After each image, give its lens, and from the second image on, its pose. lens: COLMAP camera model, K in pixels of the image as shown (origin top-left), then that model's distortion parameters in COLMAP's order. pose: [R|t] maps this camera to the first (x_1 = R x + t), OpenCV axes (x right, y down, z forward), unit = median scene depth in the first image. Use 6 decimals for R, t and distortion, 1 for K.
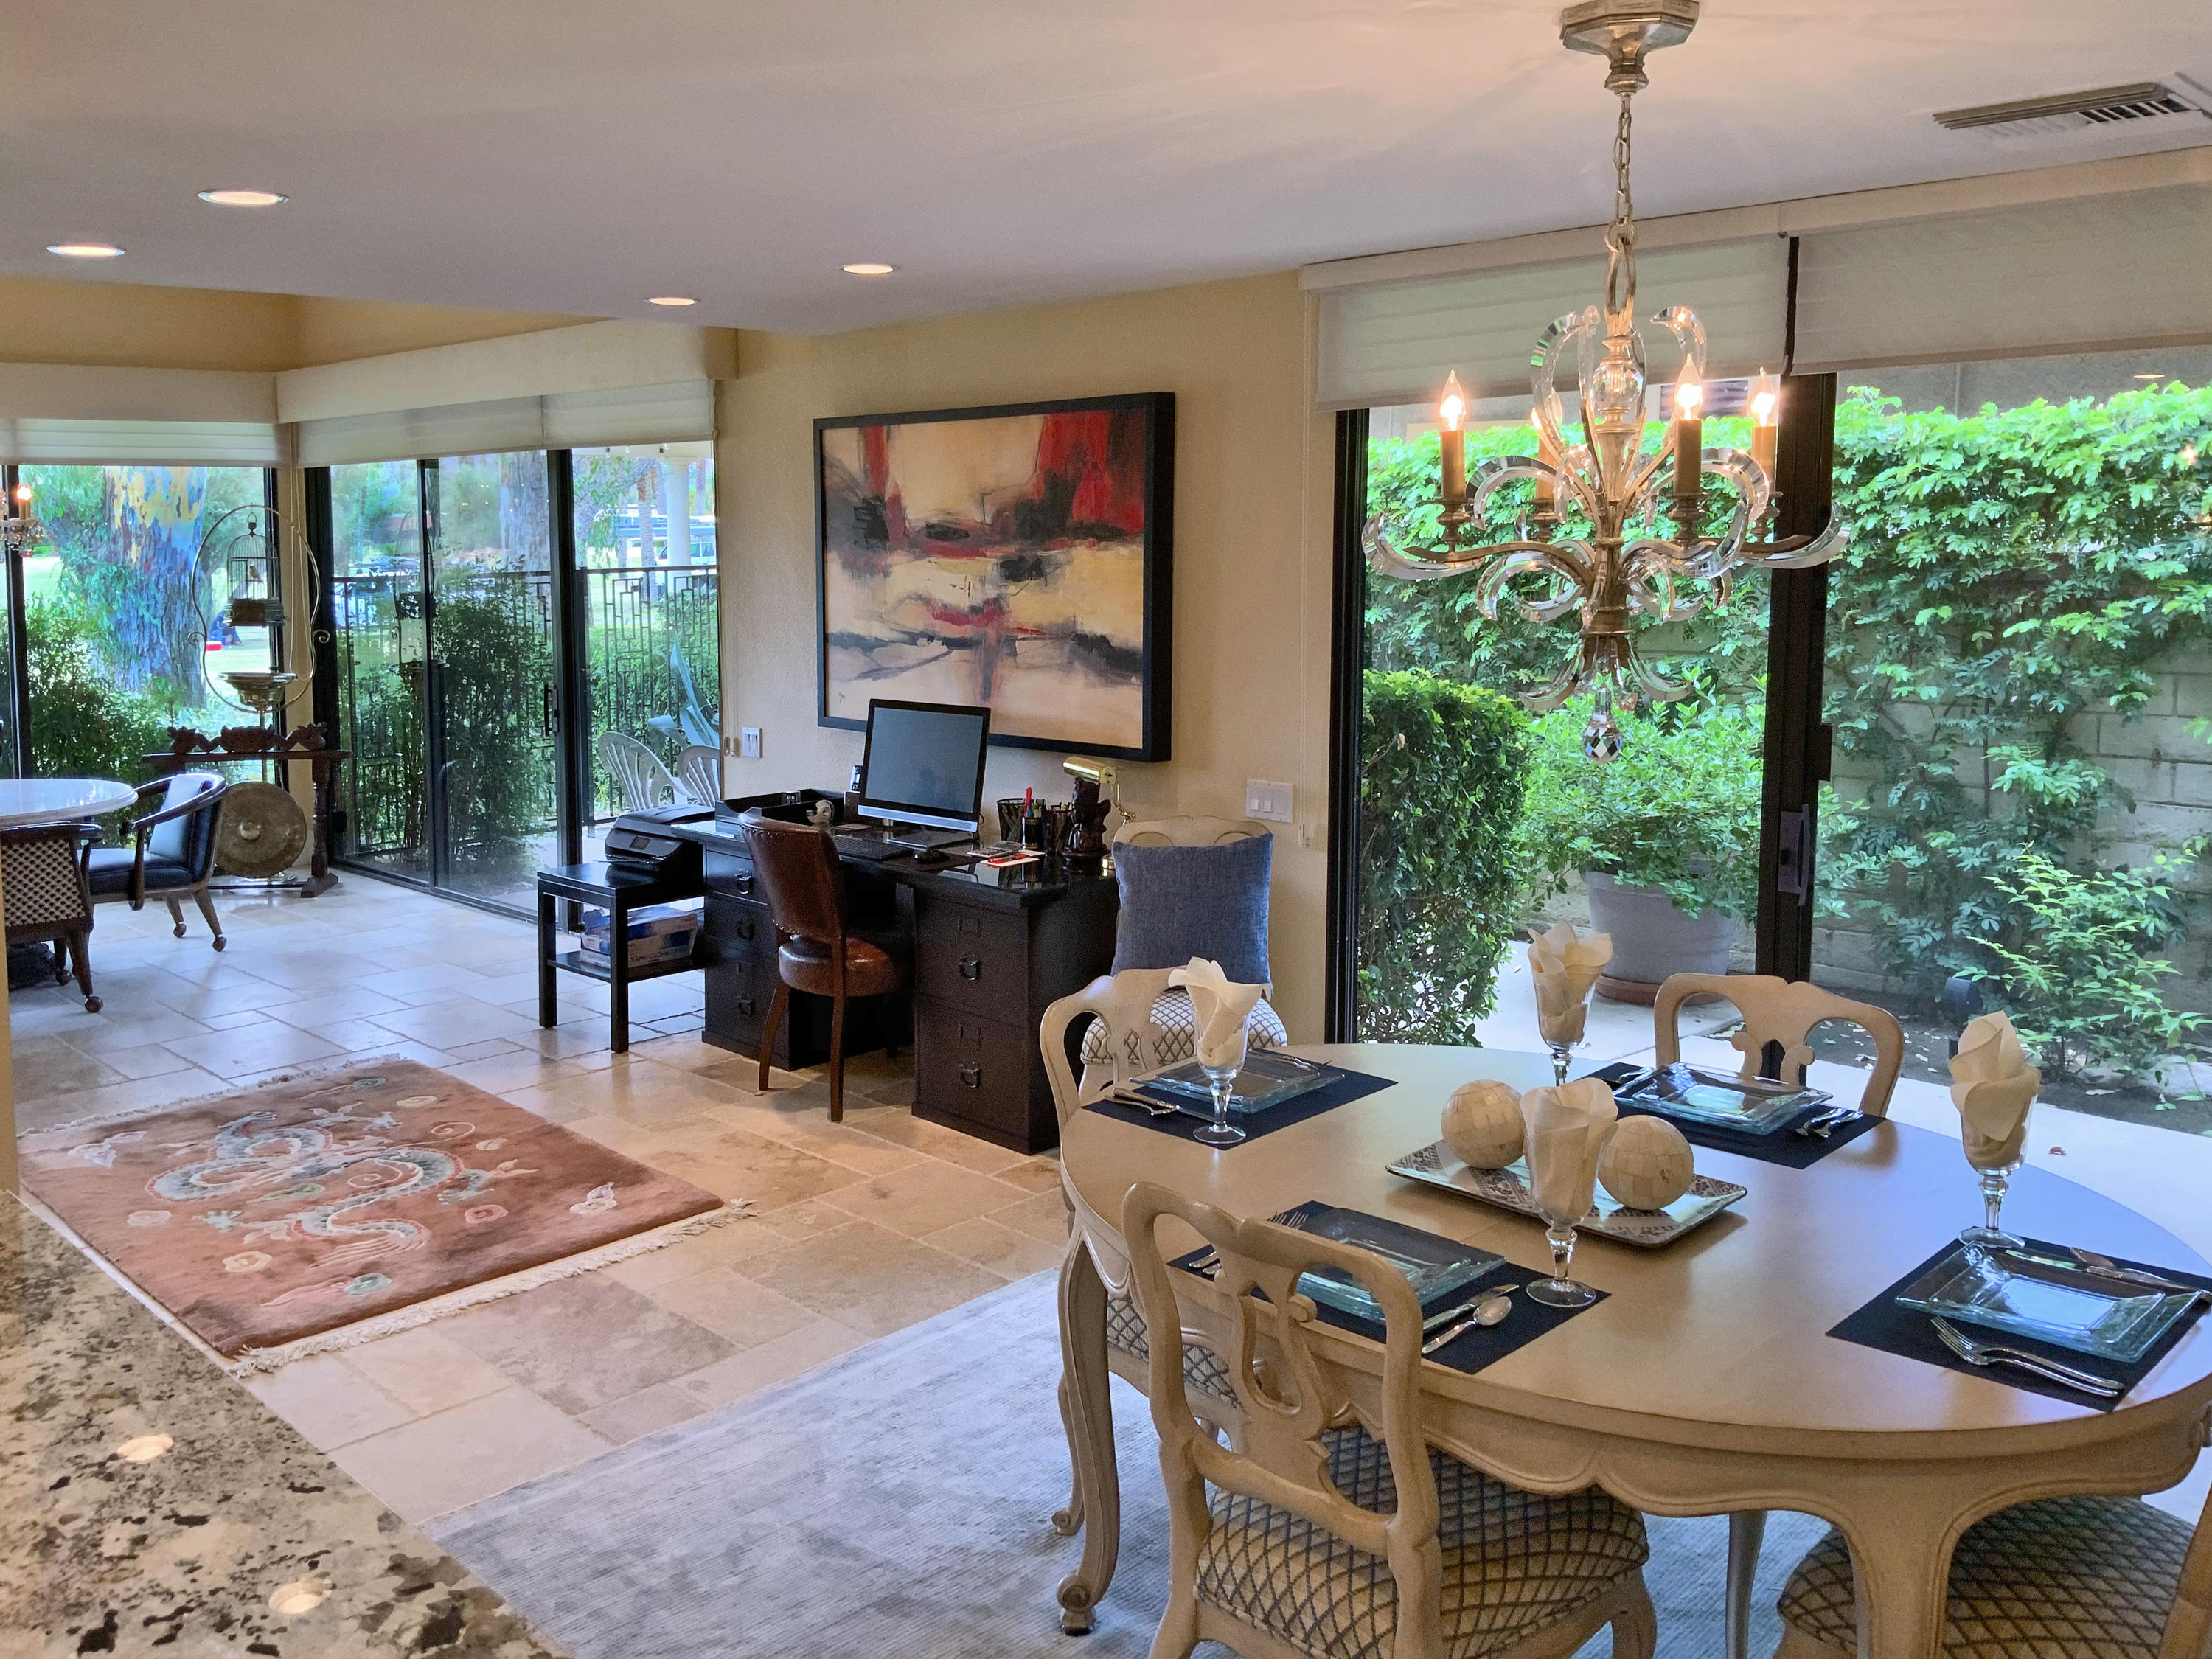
lens RADIAL K [[1903.5, 0, 1109.1], [0, 1903.5, 727.2], [0, 0, 1]] dist [0.090939, -0.167197]
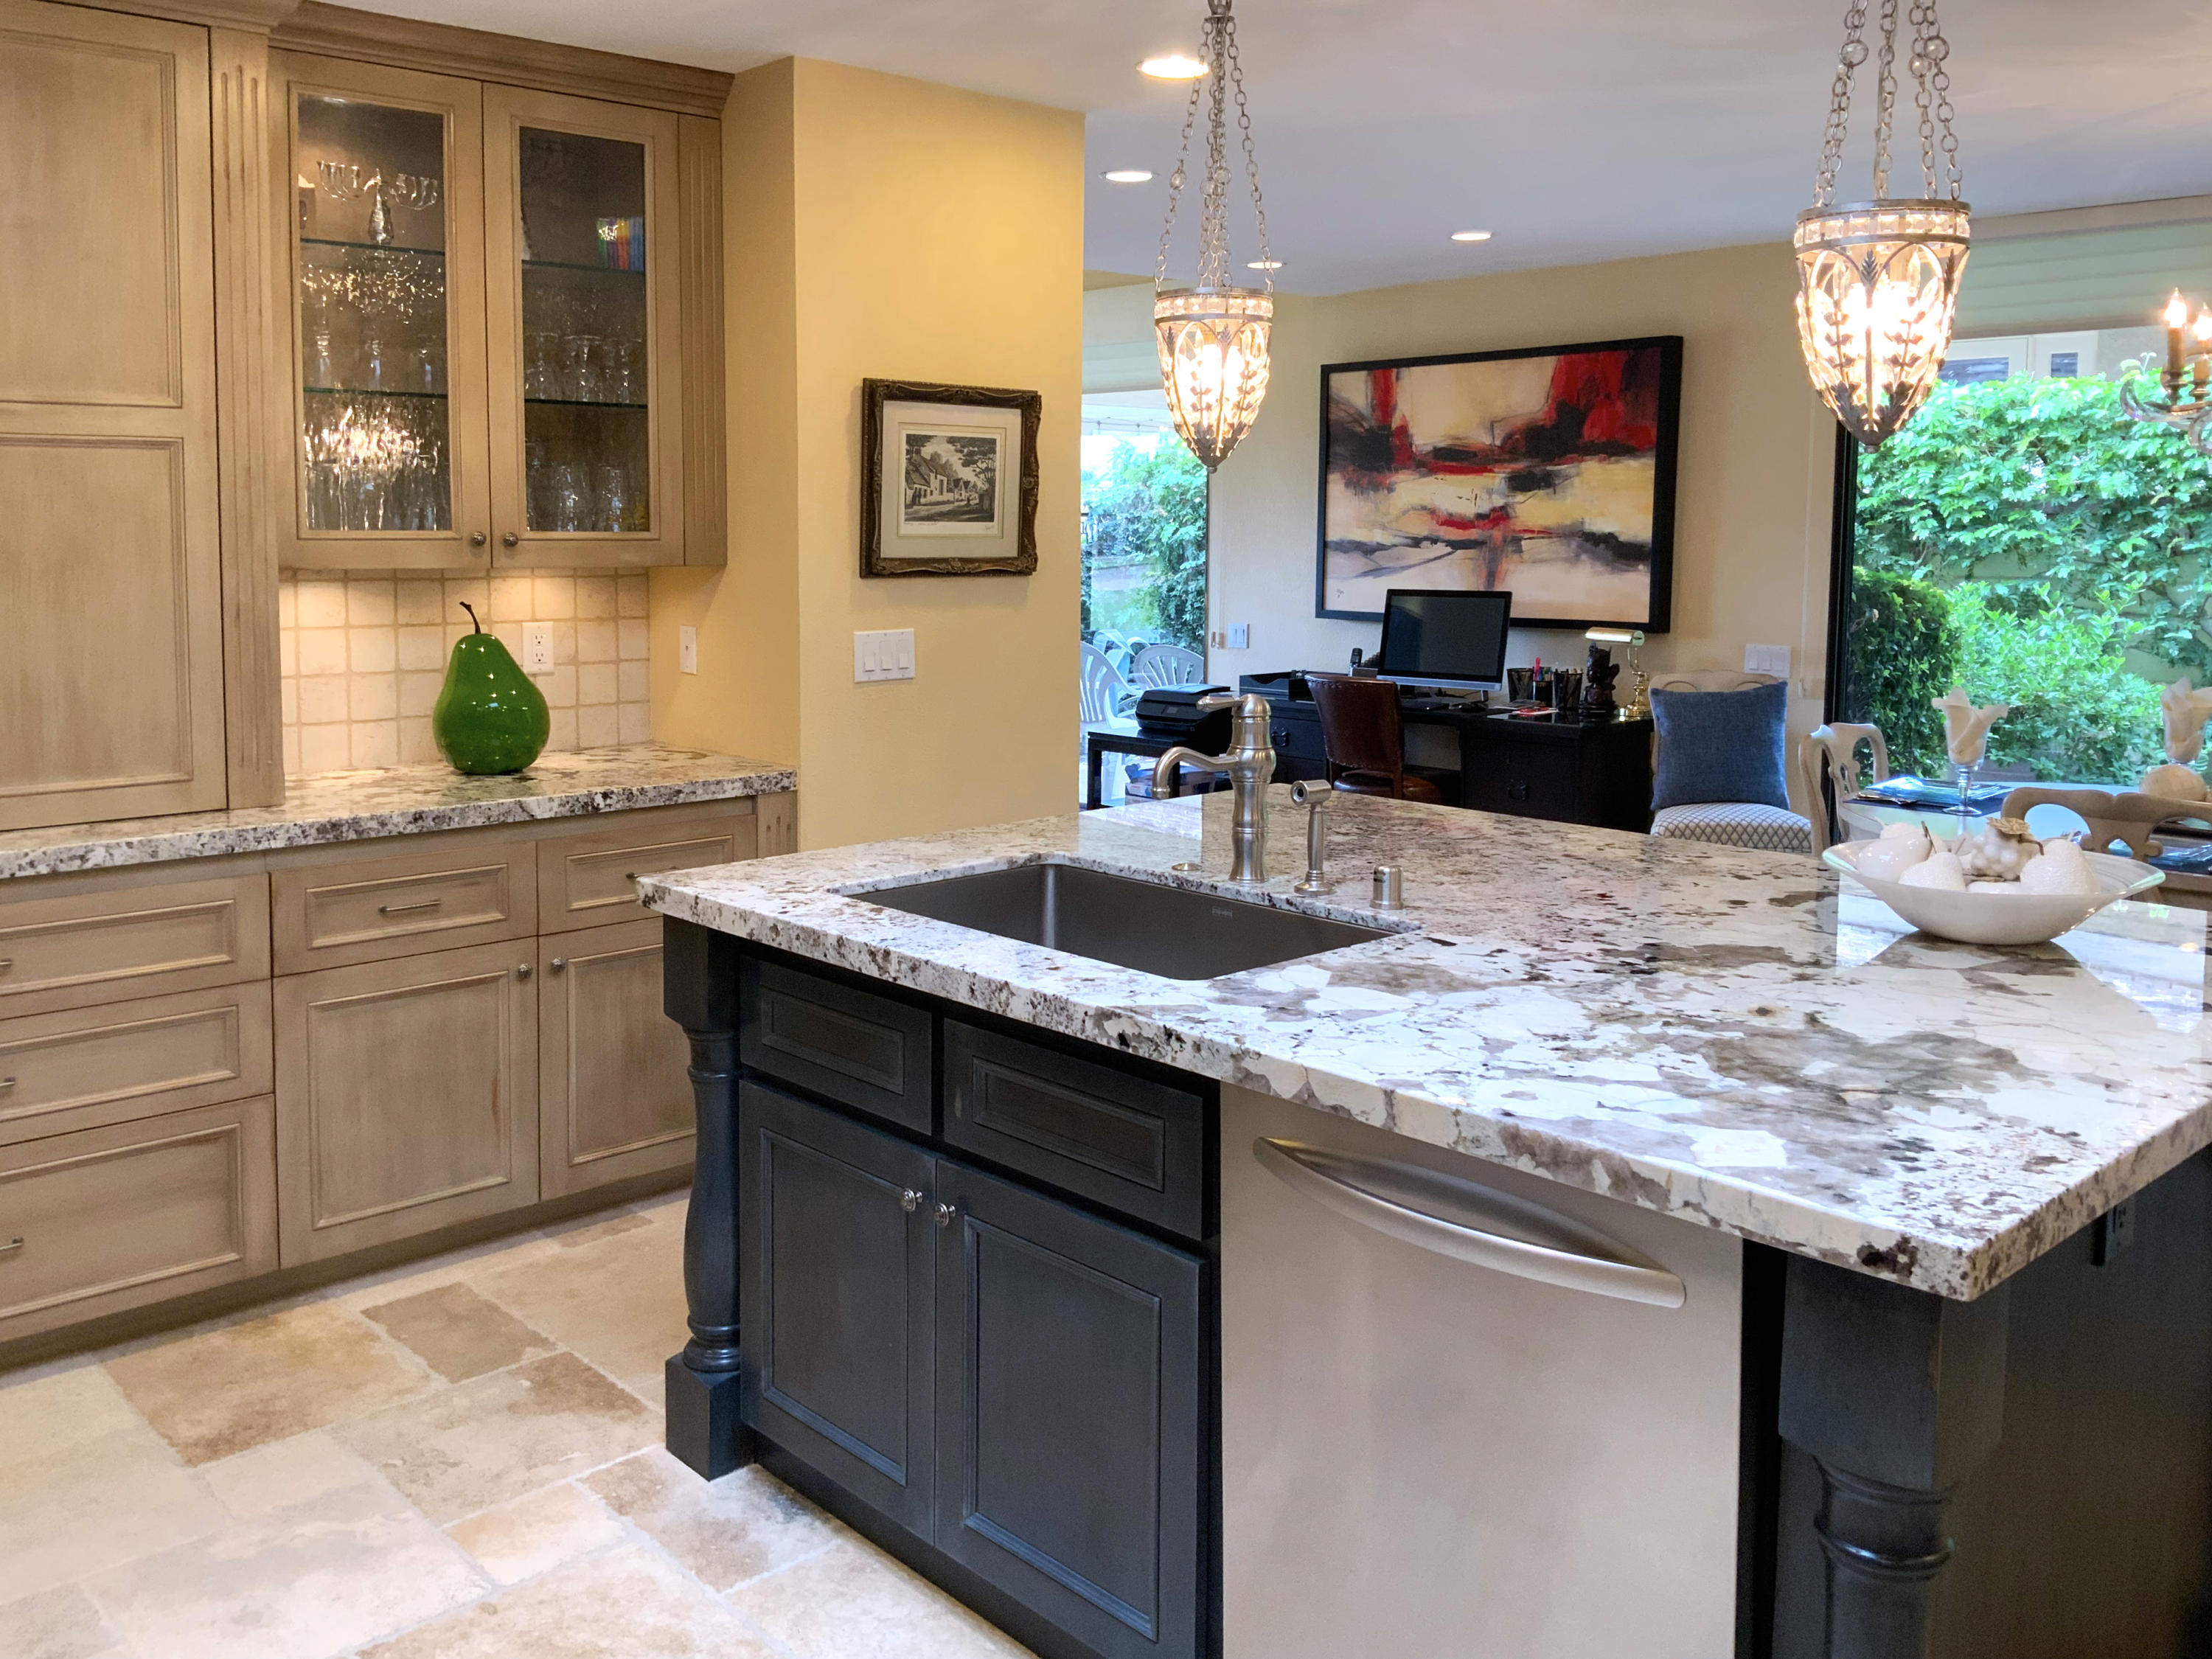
lens RADIAL K [[1865.6, 0, 1108.9], [0, 1865.6, 746.4], [0, 0, 1]] dist [0.088281, -0.179059]
pose [[0.998713, 0.019775, -0.046696, -0.246645], [-0.019093, 0.999705, 0.015003, 0.071954], [0.046979, -0.014092, 0.998796, -0.217548]]
